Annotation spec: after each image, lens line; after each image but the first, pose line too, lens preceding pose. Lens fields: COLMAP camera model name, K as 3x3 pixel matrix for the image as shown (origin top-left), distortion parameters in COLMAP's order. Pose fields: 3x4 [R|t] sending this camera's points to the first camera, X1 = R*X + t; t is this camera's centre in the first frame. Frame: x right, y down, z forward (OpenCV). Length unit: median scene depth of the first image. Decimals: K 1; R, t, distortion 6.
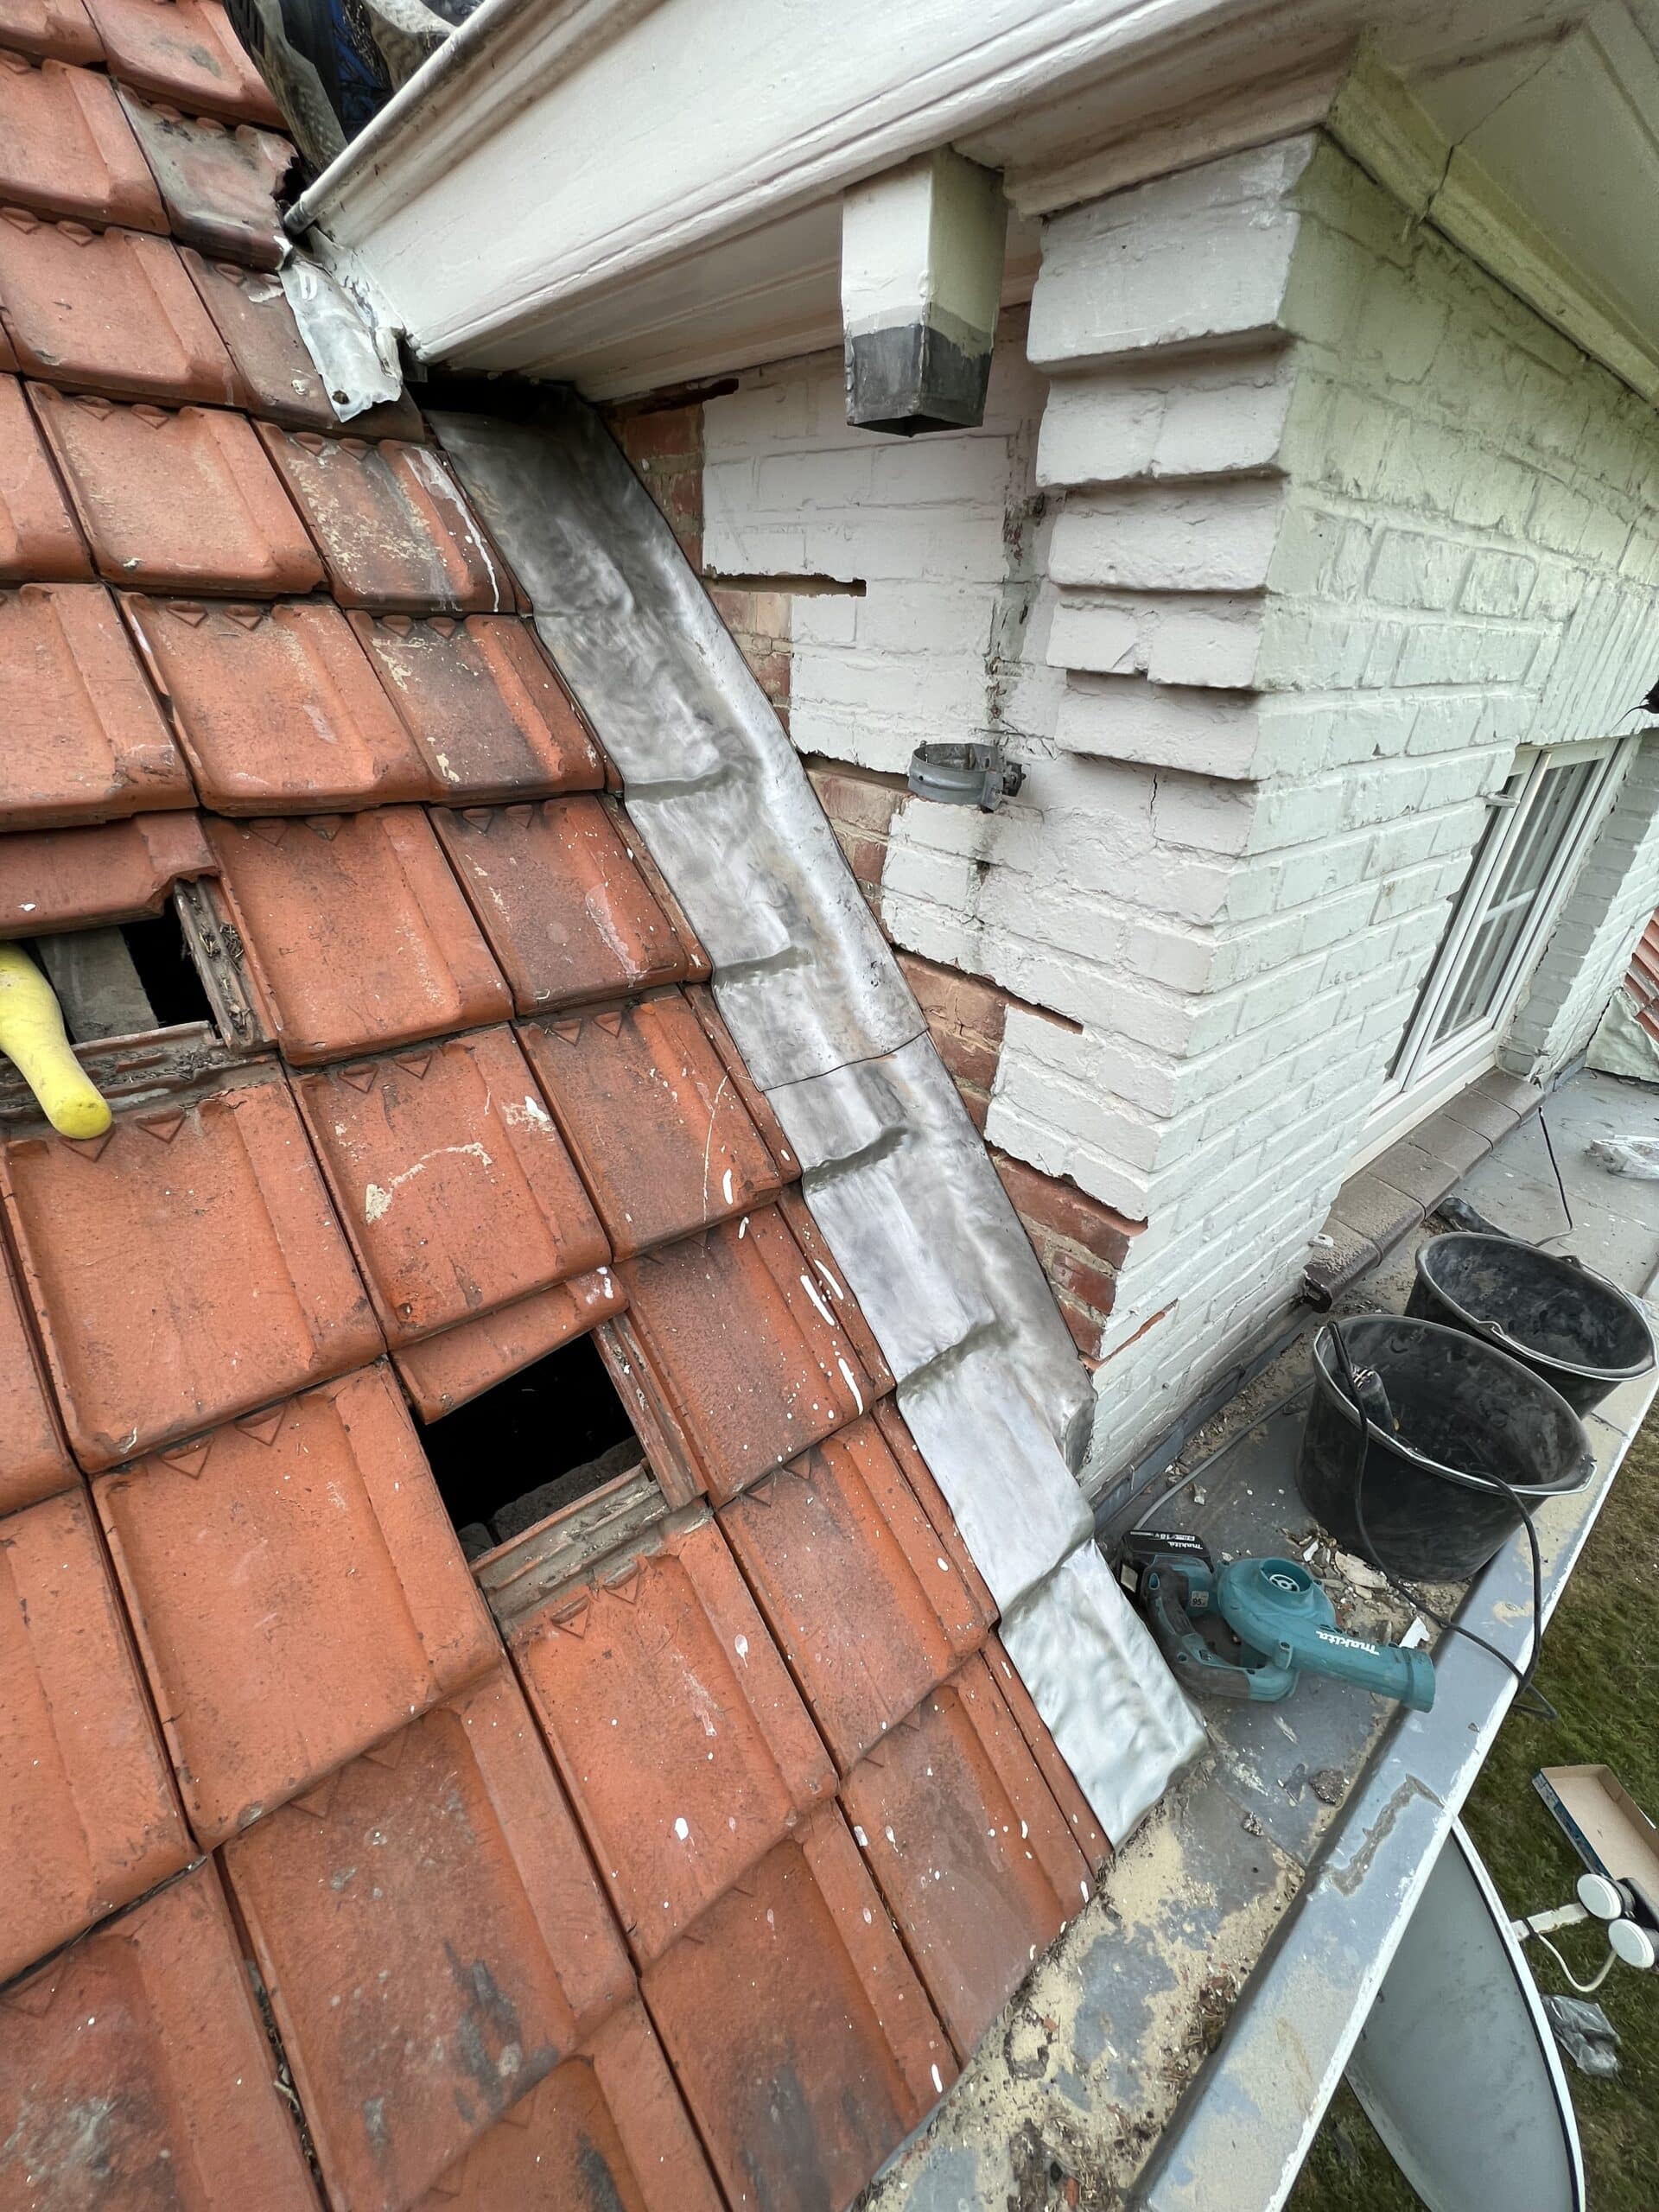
lens RADIAL K [[890.4, 0, 829.3], [0, 890.4, 1101.1], [0, 0, 1]] dist [-0.002857, 0.000786]
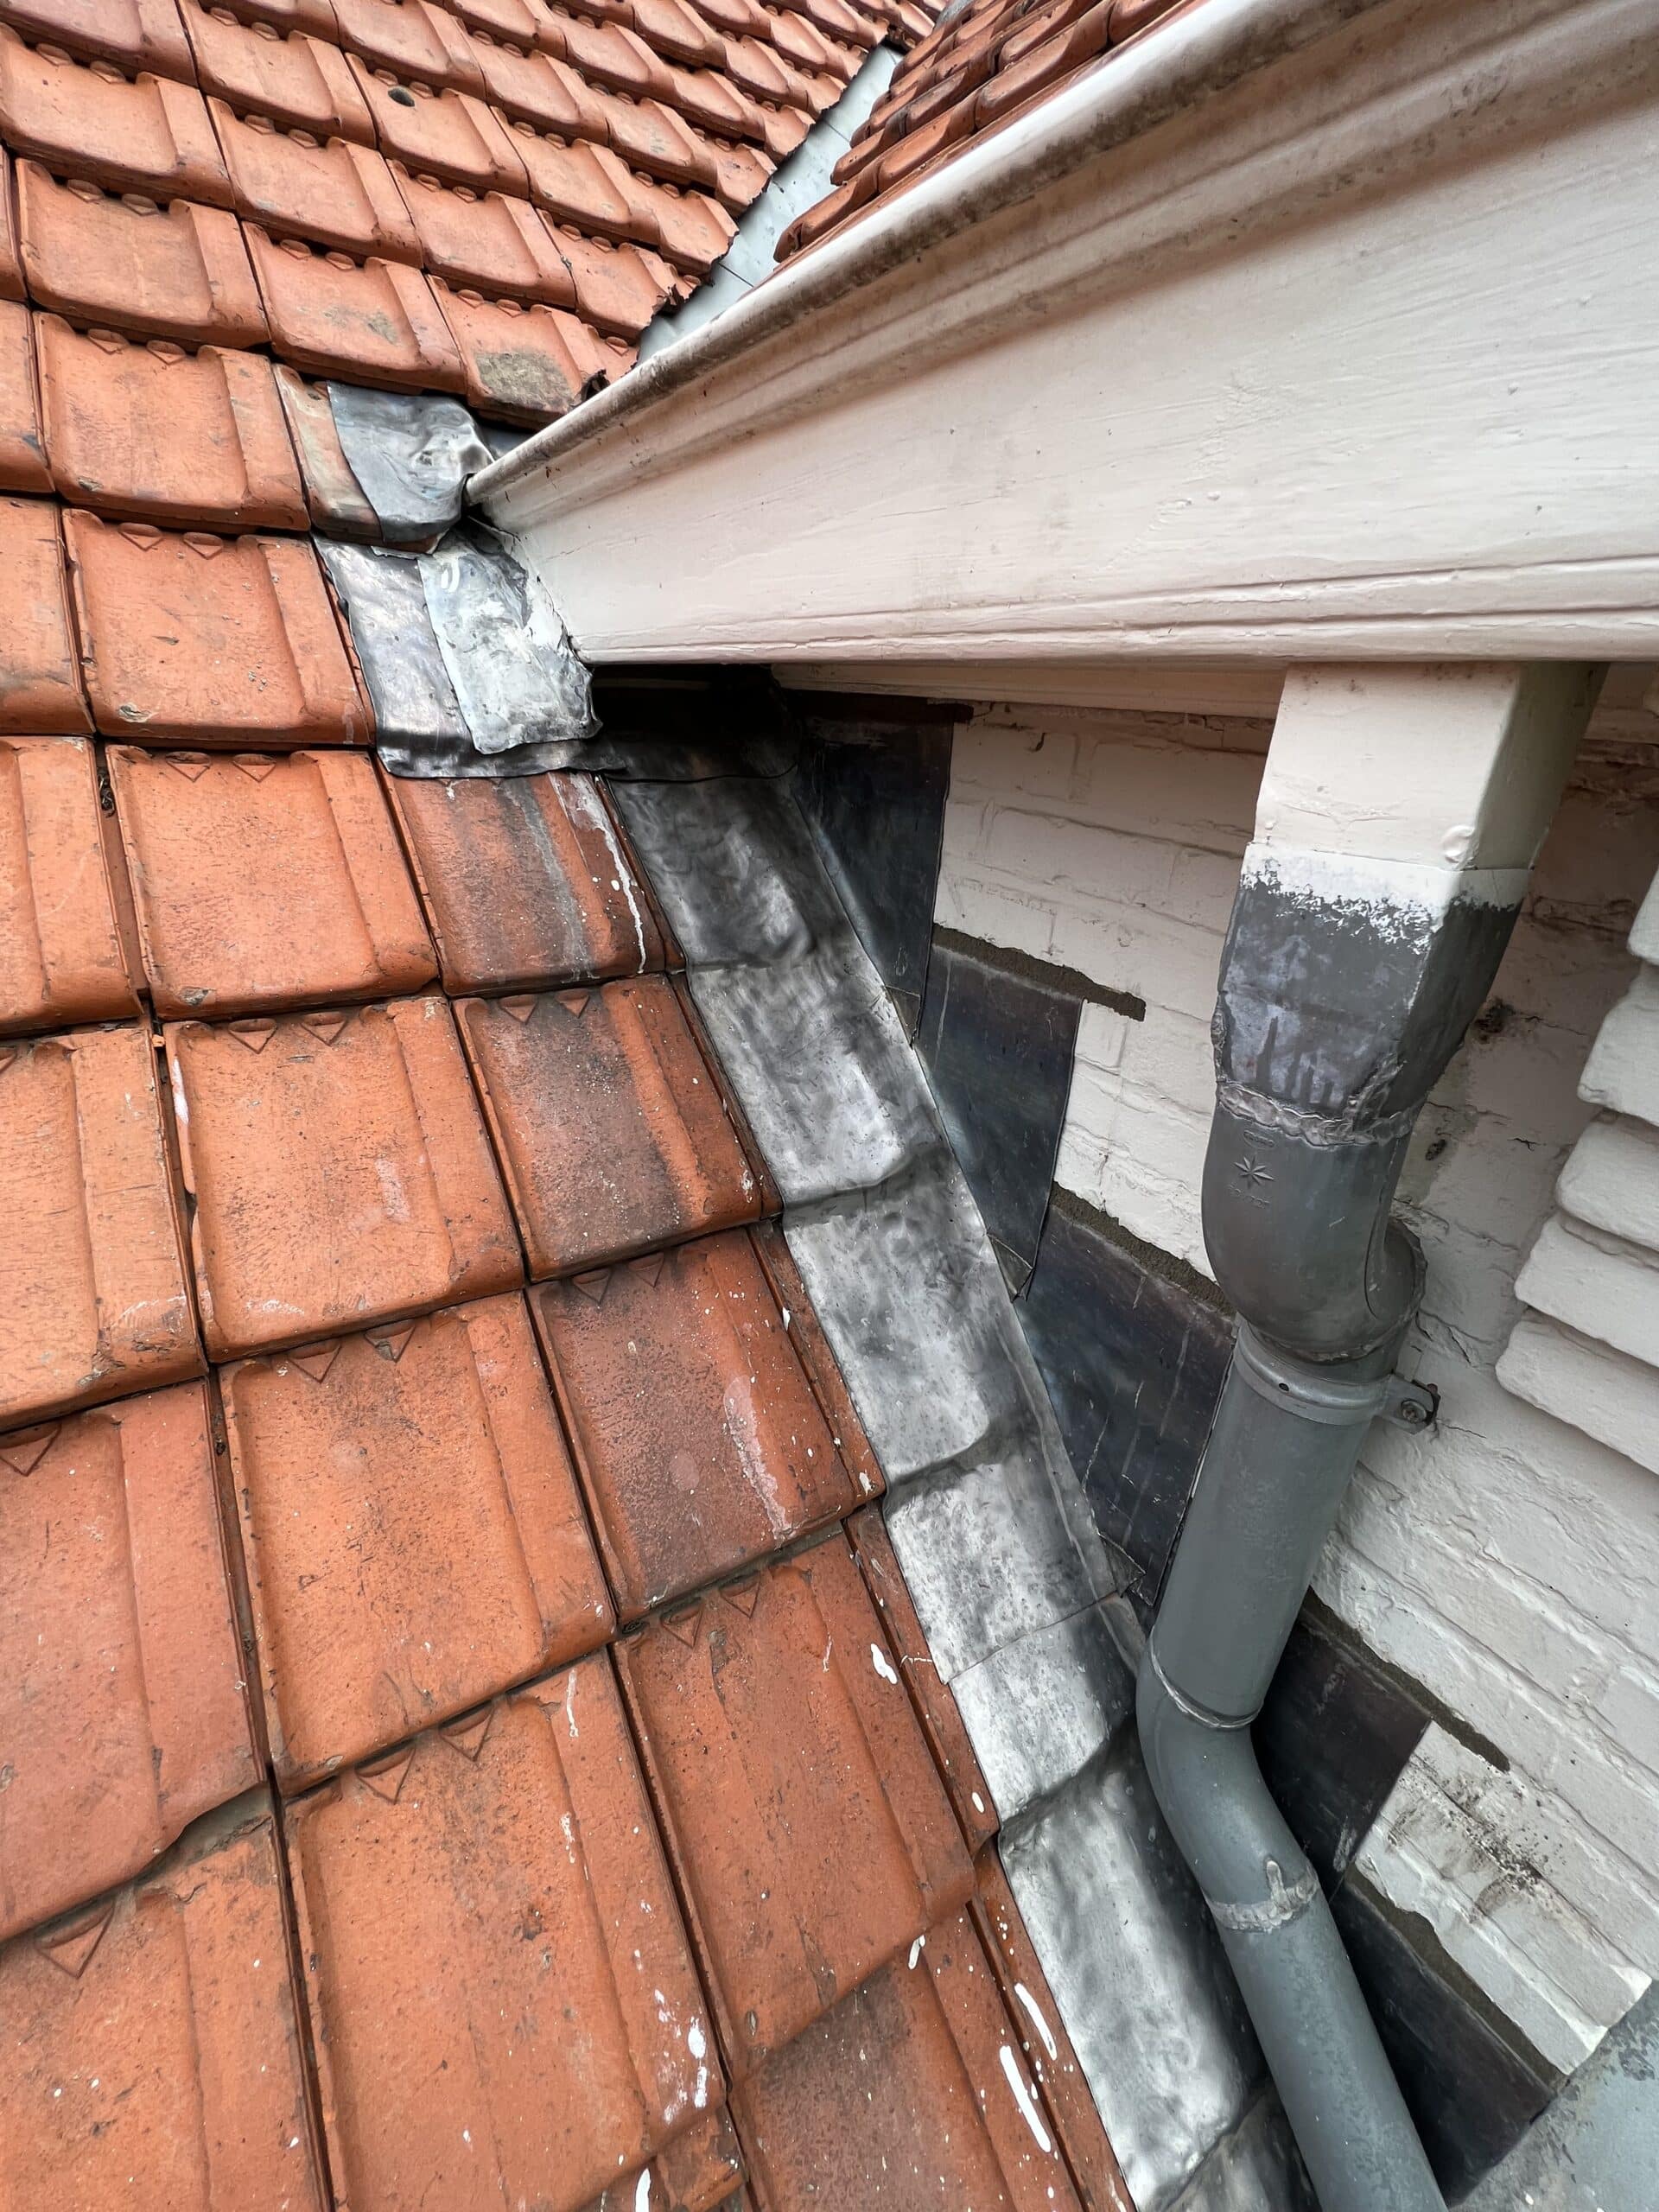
lens RADIAL K [[890.4, 0, 829.3], [0, 890.4, 1101.1], [0, 0, 1]] dist [-0.002857, 0.000786]
pose [[0.991982, 0.062505, -0.109843, -0.140048], [-0.071875, 0.993911, -0.083517, -0.471116], [0.103954, 0.090742, 0.990434, 0.297911]]
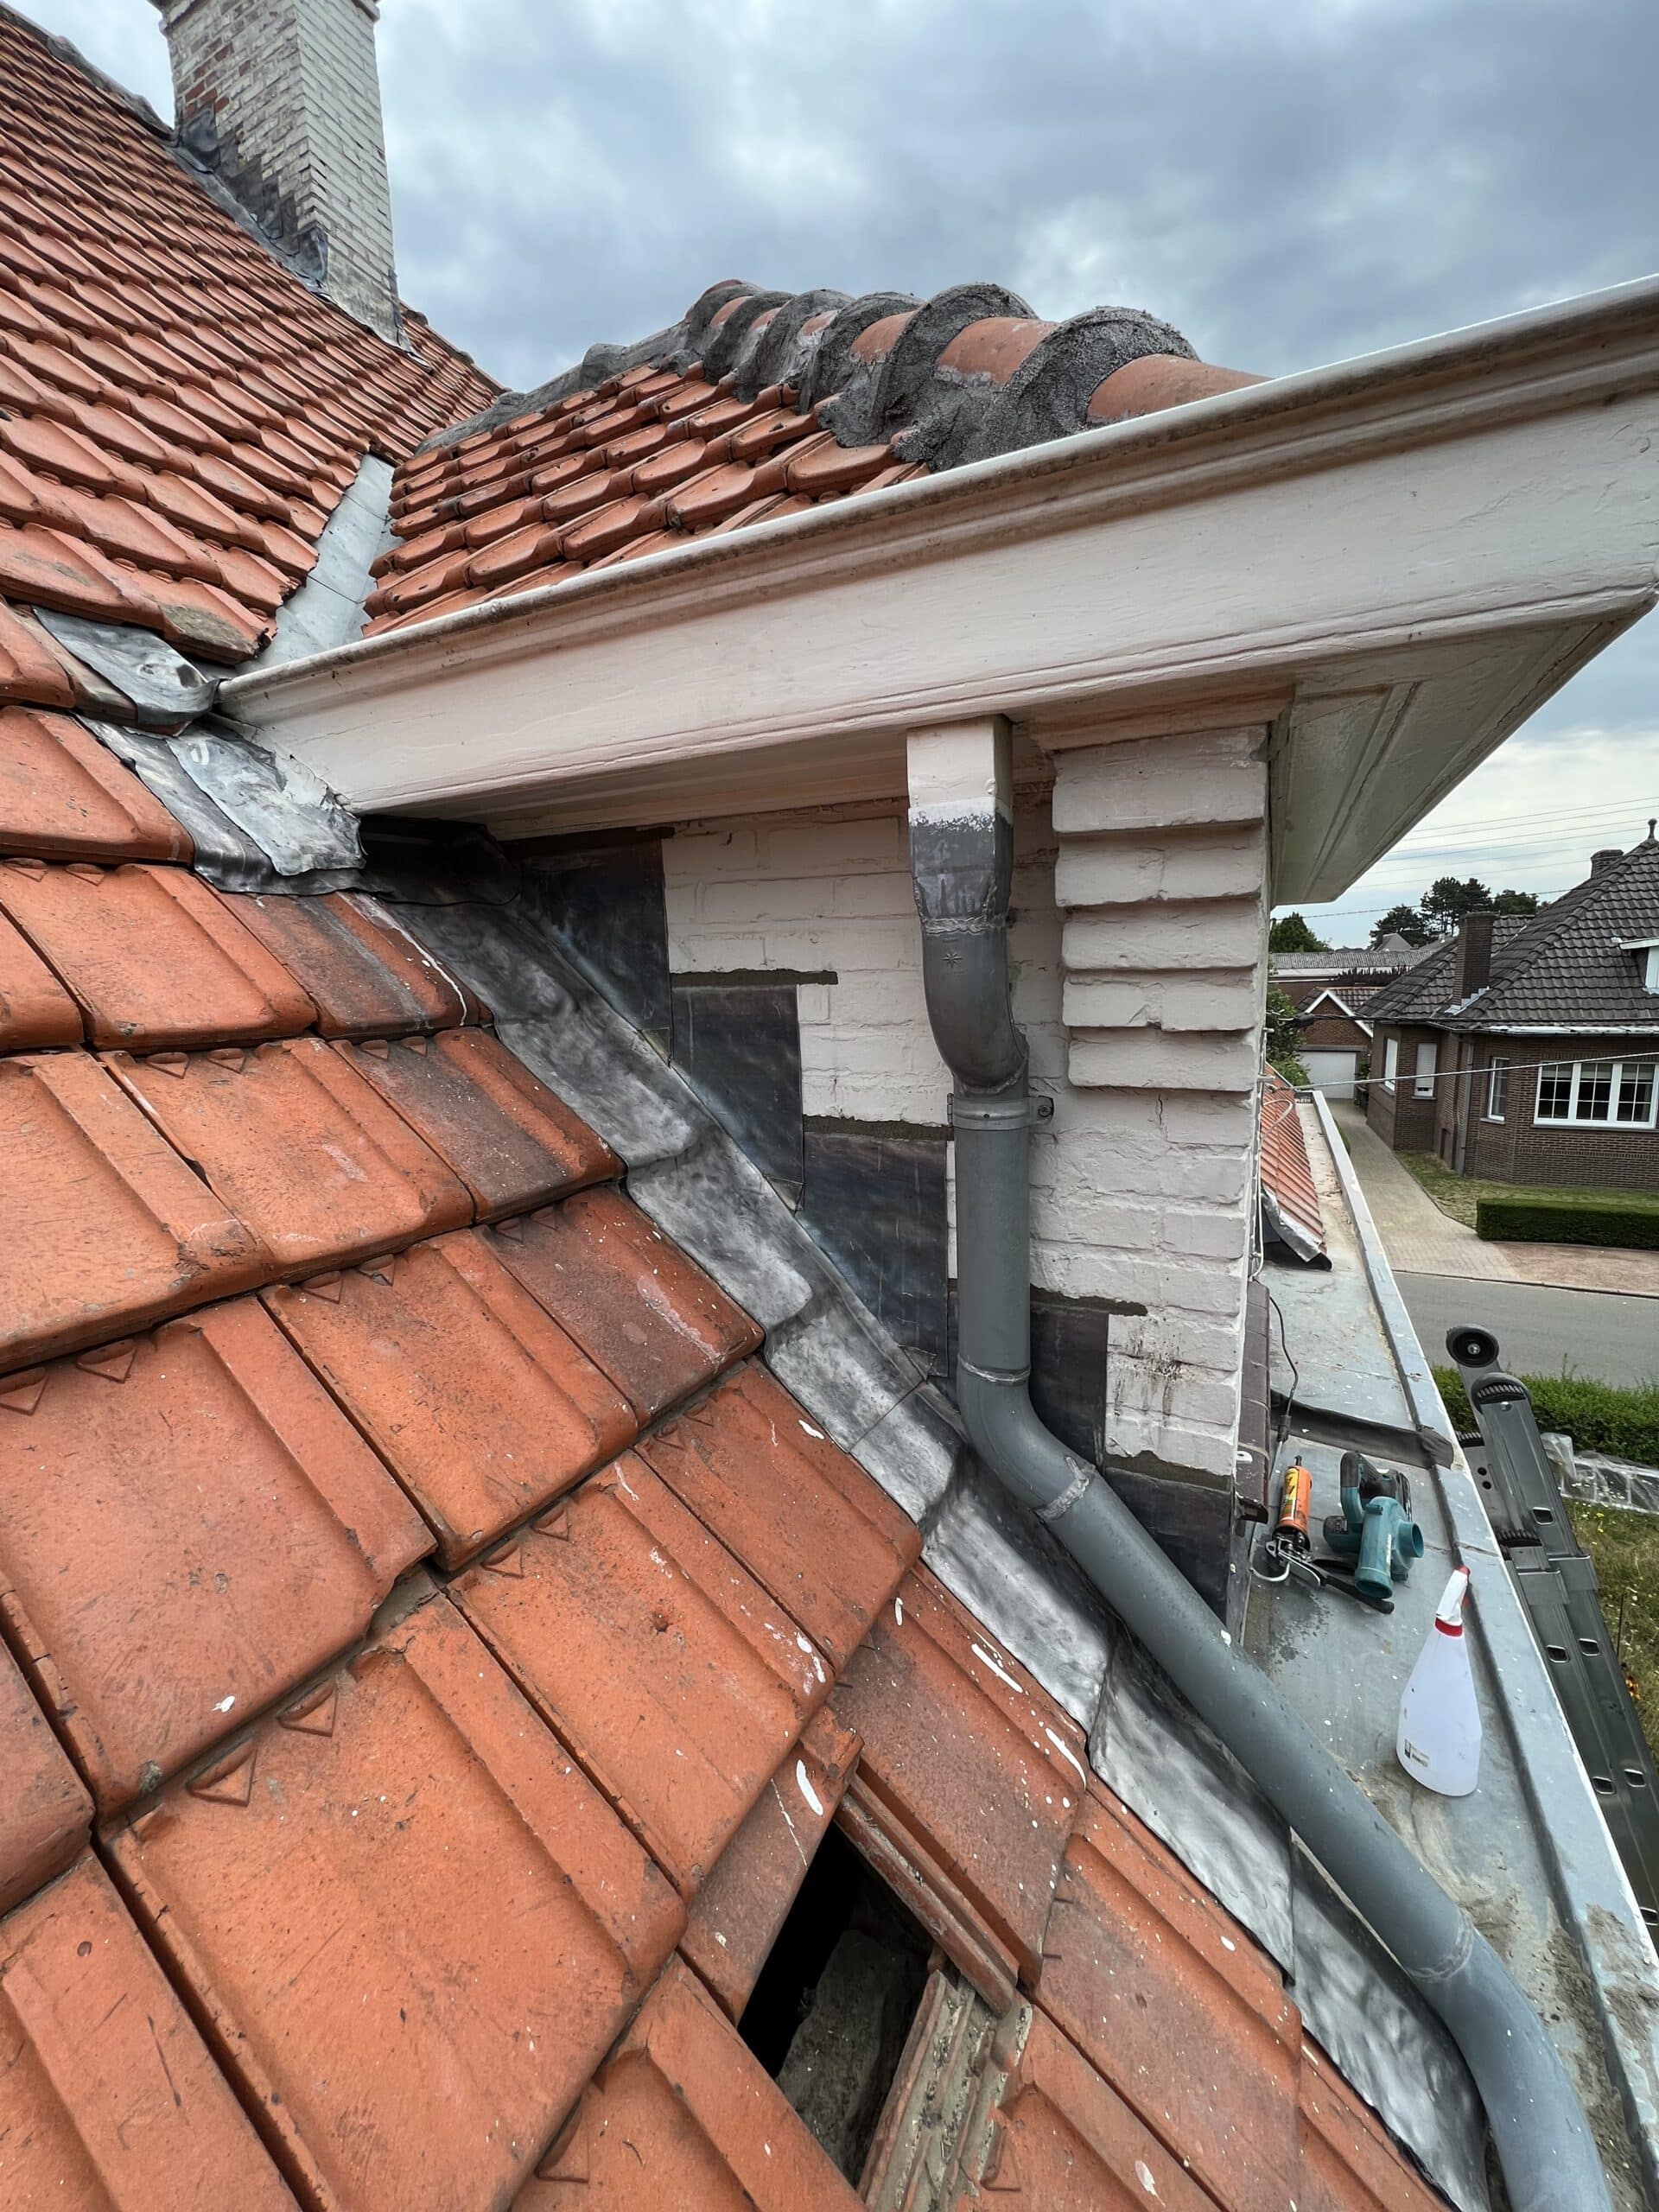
lens RADIAL K [[888.1, 0, 834.7], [0, 888.1, 1096.0], [0, 0, 1]] dist [-0.004931, 0.000302]
pose [[0.913900, -0.127680, 0.385336, -0.475004], [0.254773, 0.919419, -0.299598, -0.094447], [-0.316033, 0.371976, 0.872787, 0.044726]]
